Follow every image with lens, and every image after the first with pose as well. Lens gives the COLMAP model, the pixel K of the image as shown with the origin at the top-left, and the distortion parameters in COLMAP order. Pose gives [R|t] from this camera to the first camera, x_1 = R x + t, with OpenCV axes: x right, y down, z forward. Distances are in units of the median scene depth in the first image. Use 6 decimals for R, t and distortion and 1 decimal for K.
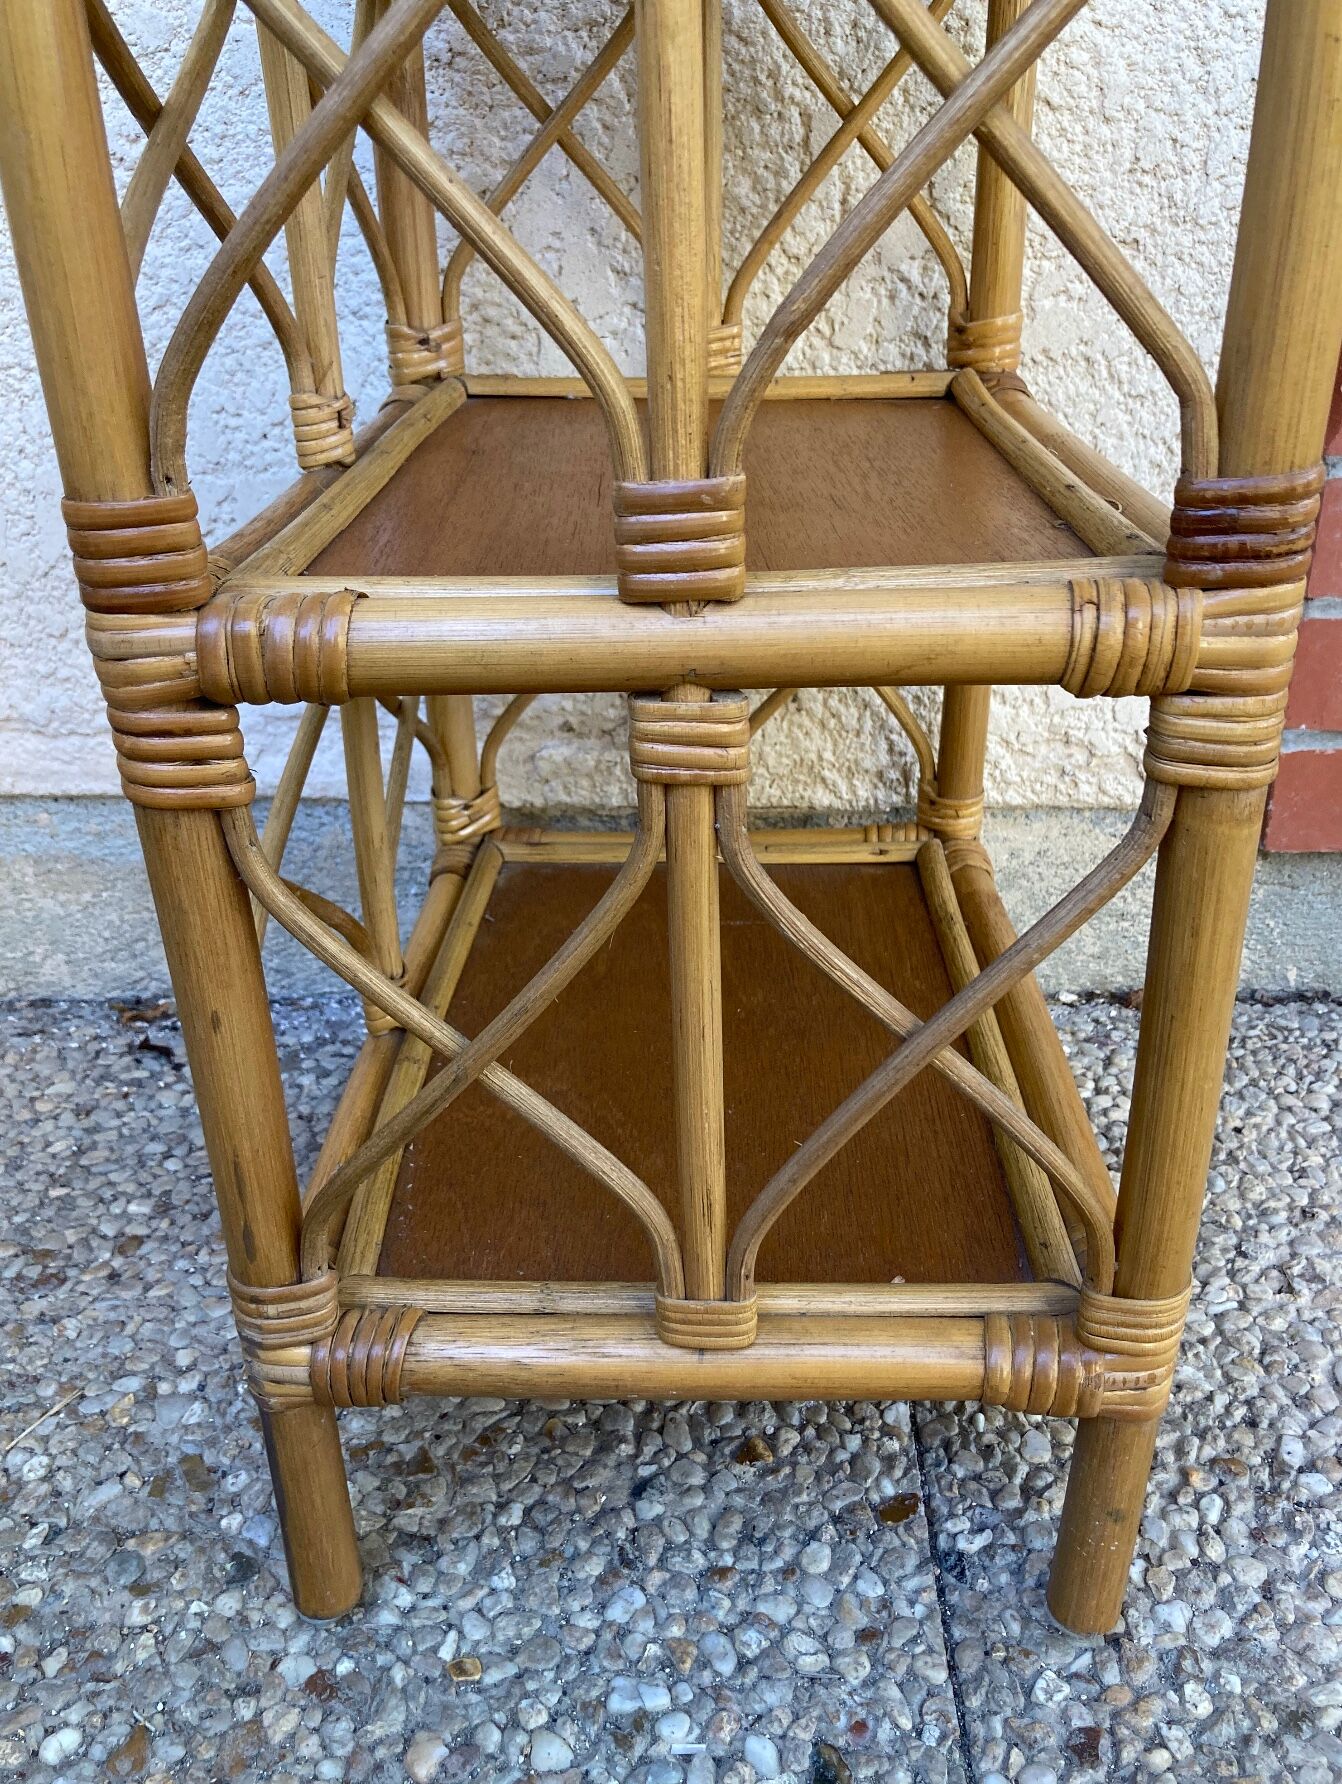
lens RADIAL K [[1524.4, 0, 658.9], [0, 1524.4, 891.8], [0, 0, 1]] dist [0.002113, 0.008939]
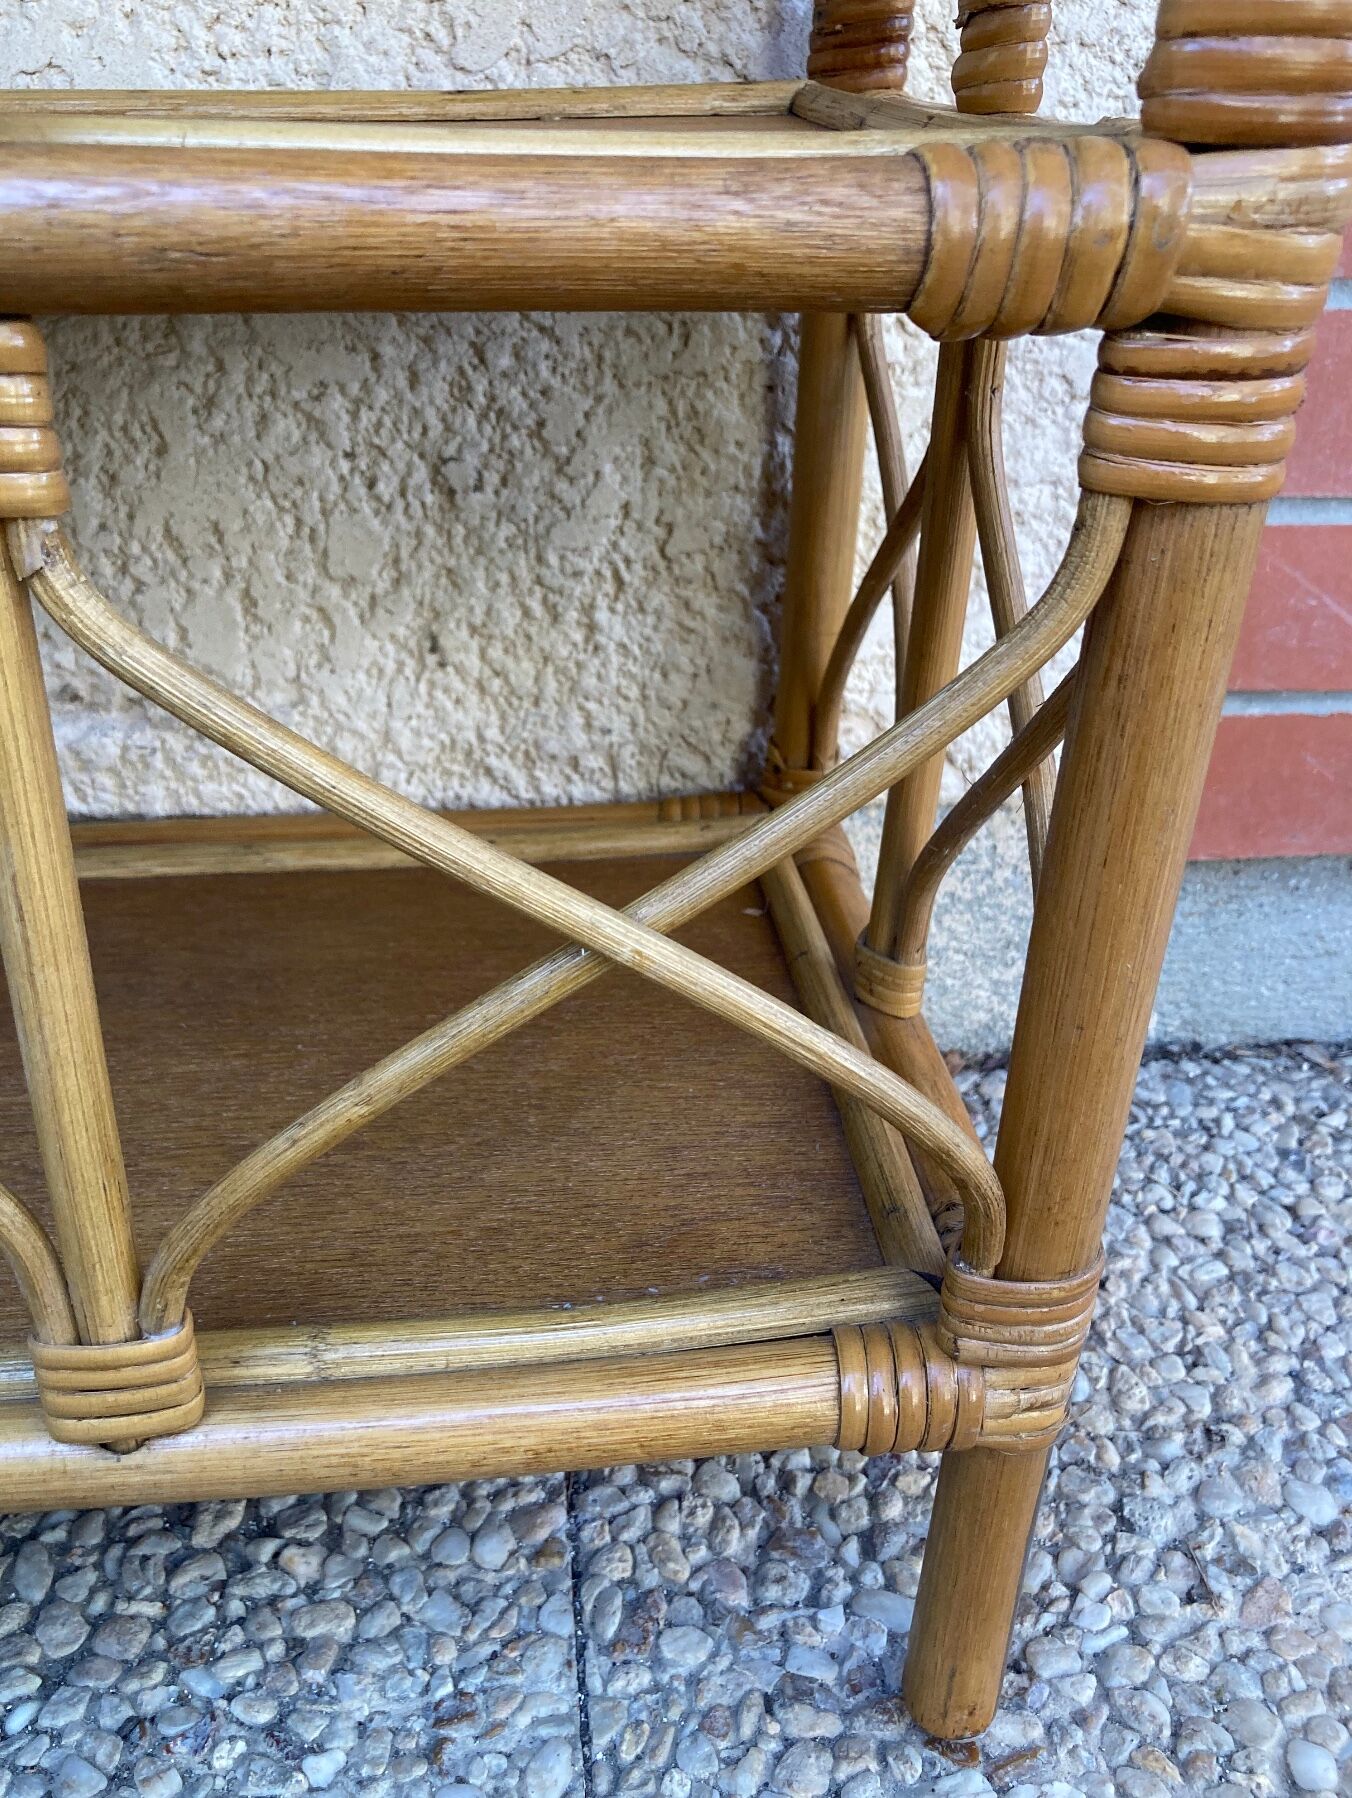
lens RADIAL K [[1536.4, 0, 671.4], [0, 1536.4, 888.4], [0, 0, 1]] dist [0.002113, 0.008939]
pose [[0.989168, -0.030079, 0.143674, 0.104210], [0.023885, 0.998718, 0.044641, -0.058568], [-0.144832, -0.040725, 0.988618, 0.382195]]
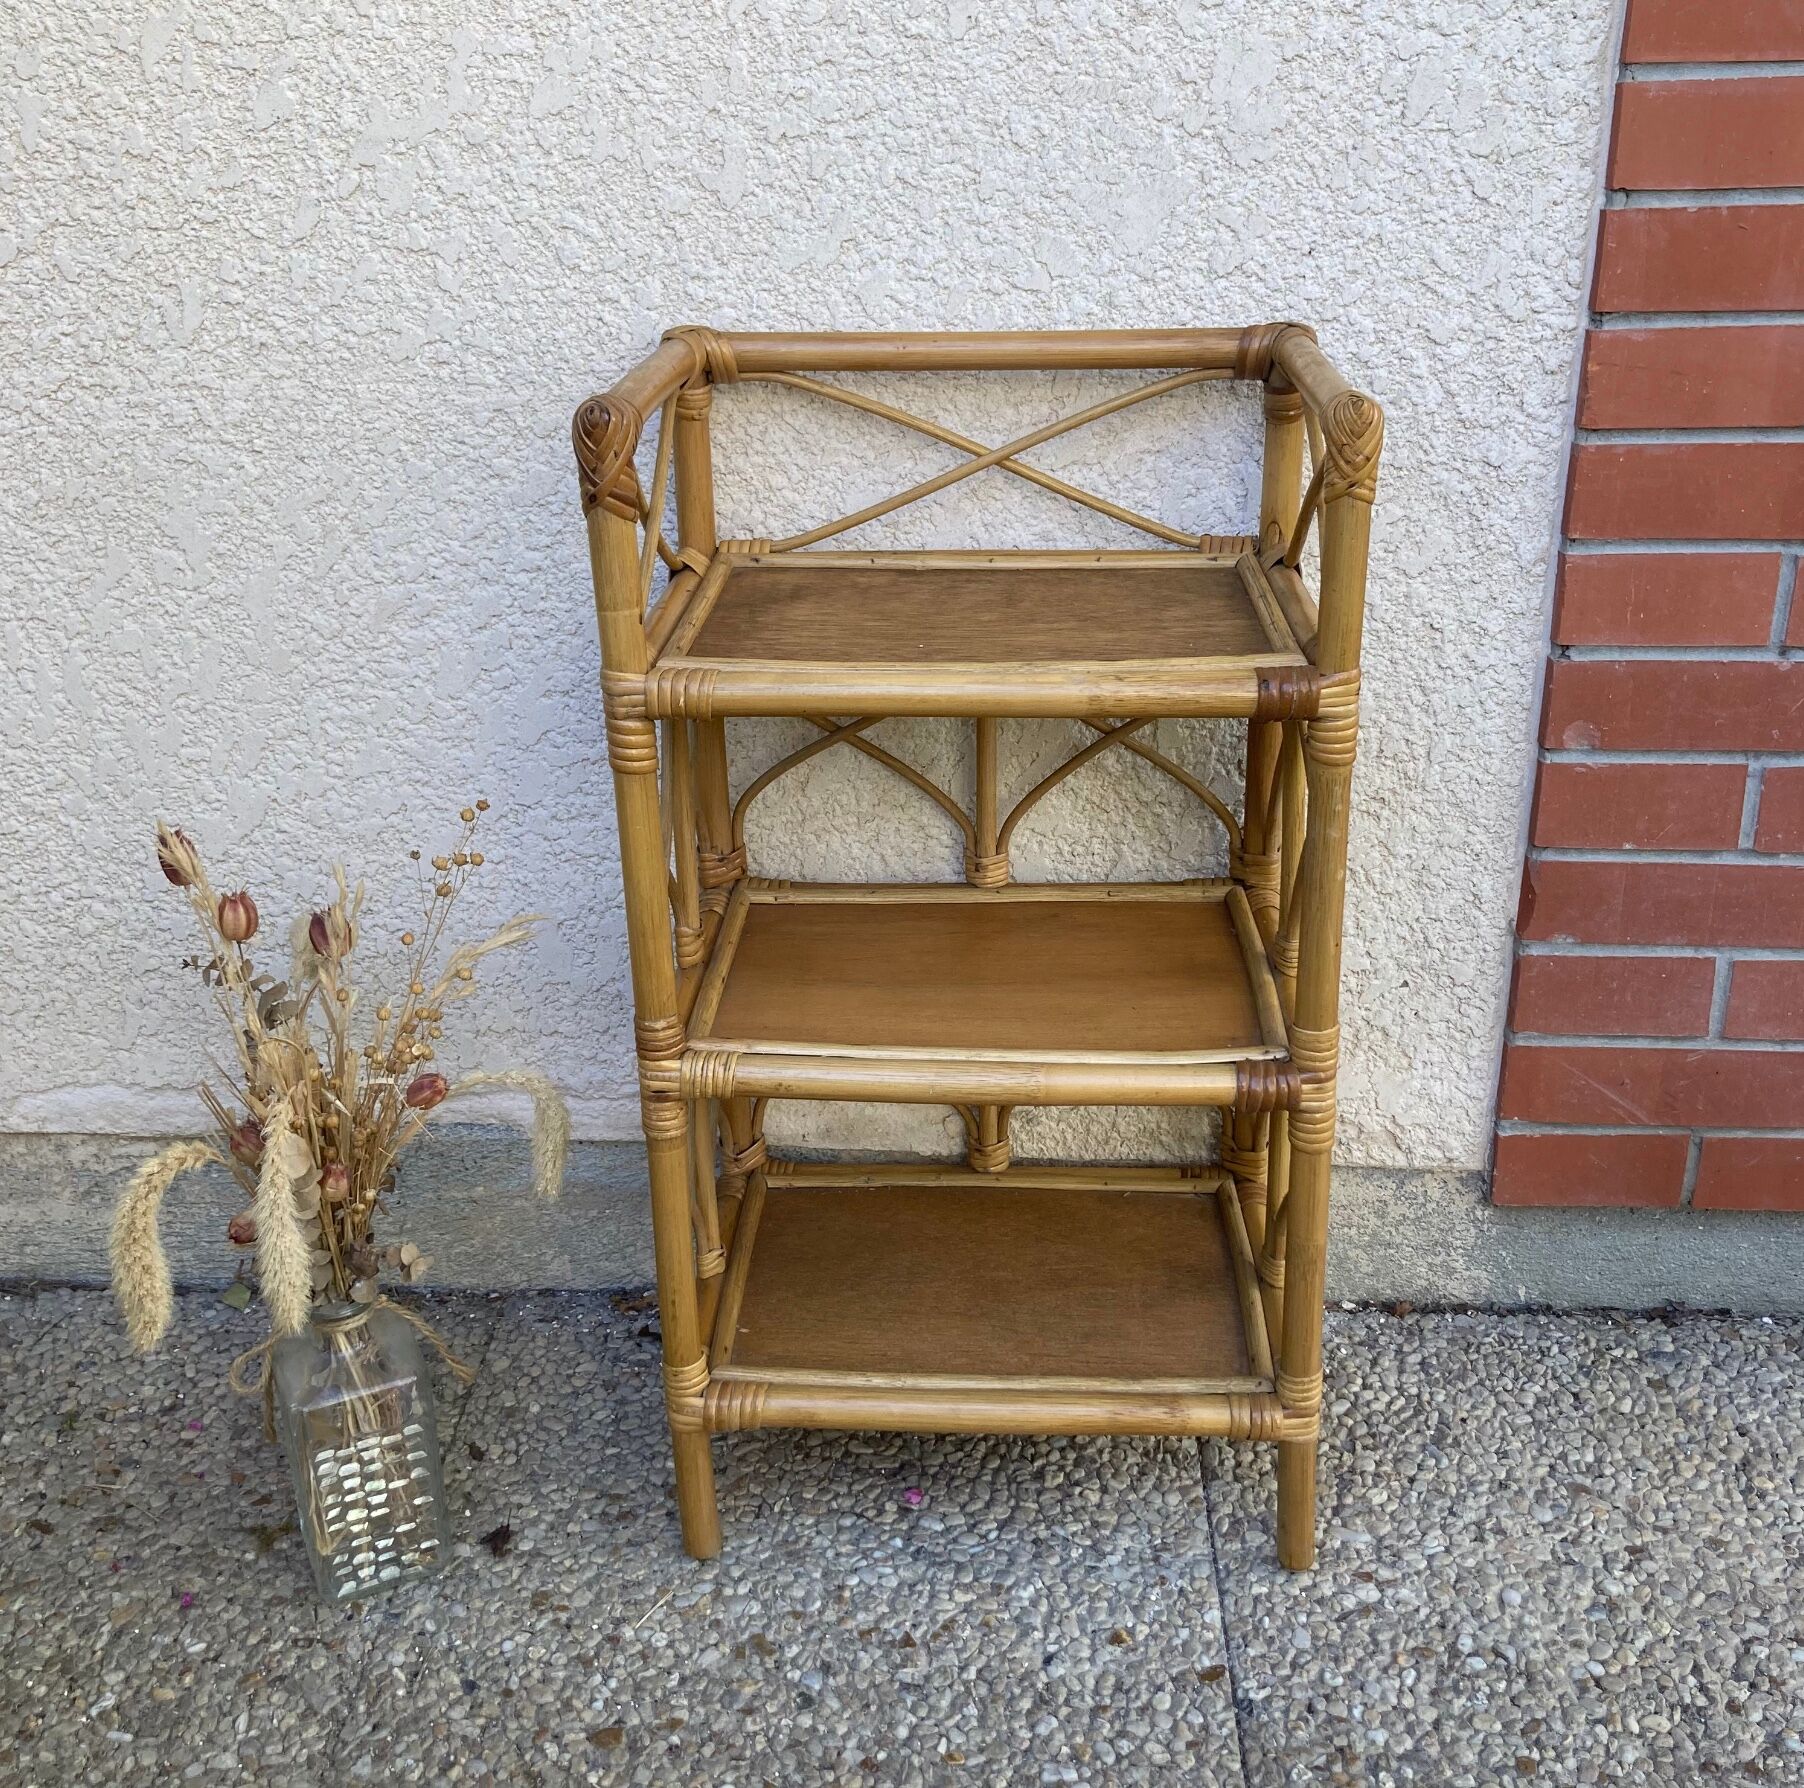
lens RADIAL K [[2050.4, 0, 885.0], [0, 2050.4, 862.7], [0, 0, 1]] dist [0.012400, 0.000000]
pose [[0.999833, 0.015797, -0.009142, -0.140511], [-0.016298, 0.998205, -0.057625, -0.244956], [0.008215, 0.057764, 0.998296, -0.936795]]
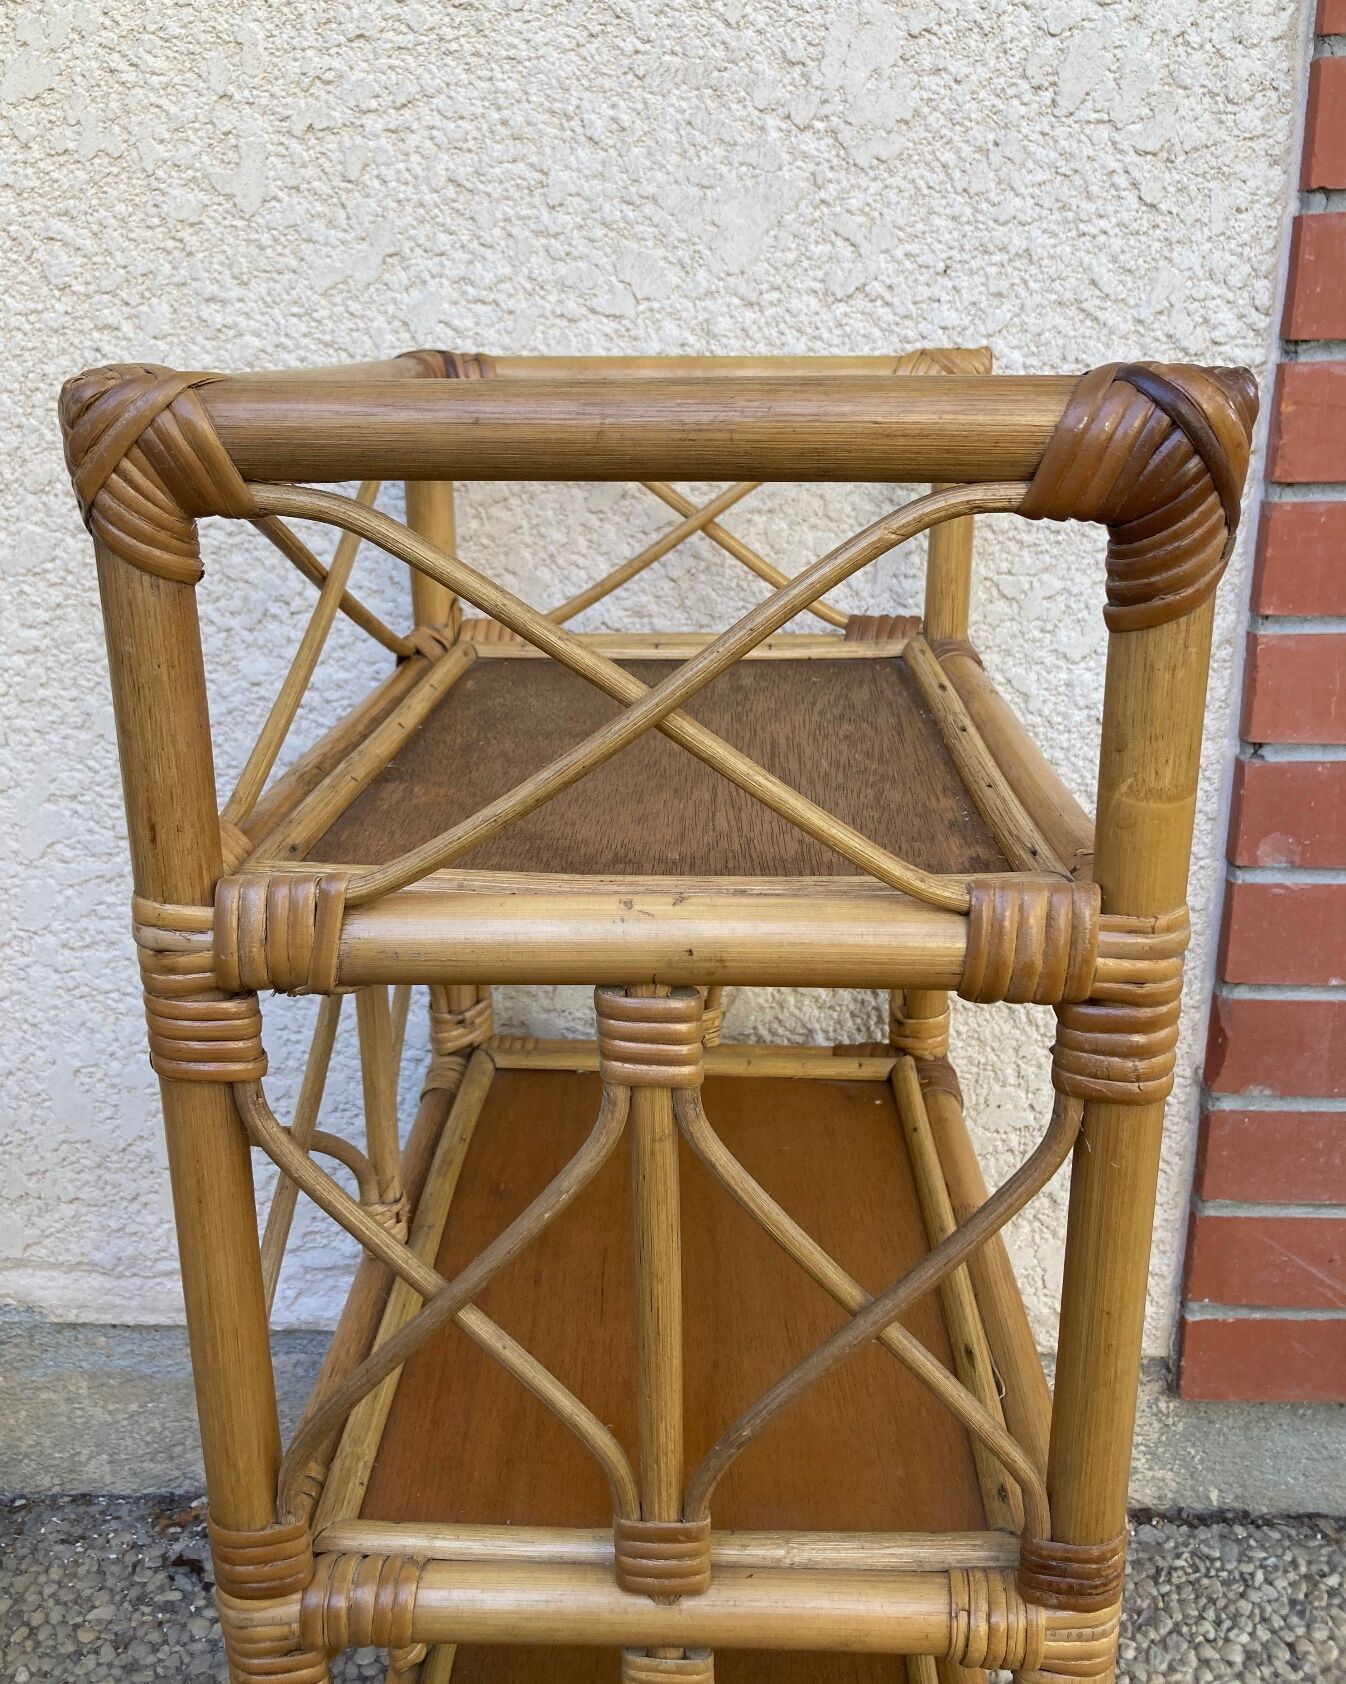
lens RADIAL K [[1506.1, 0, 669.2], [0, 1506.1, 780.3], [0, 0, 1]] dist [0.011585, -0.002088]
pose [[0.999818, 0.016477, 0.009628, -0.002059], [-0.014702, 0.986706, -0.161847, -0.338639], [-0.012167, 0.161676, 0.986769, -0.207648]]
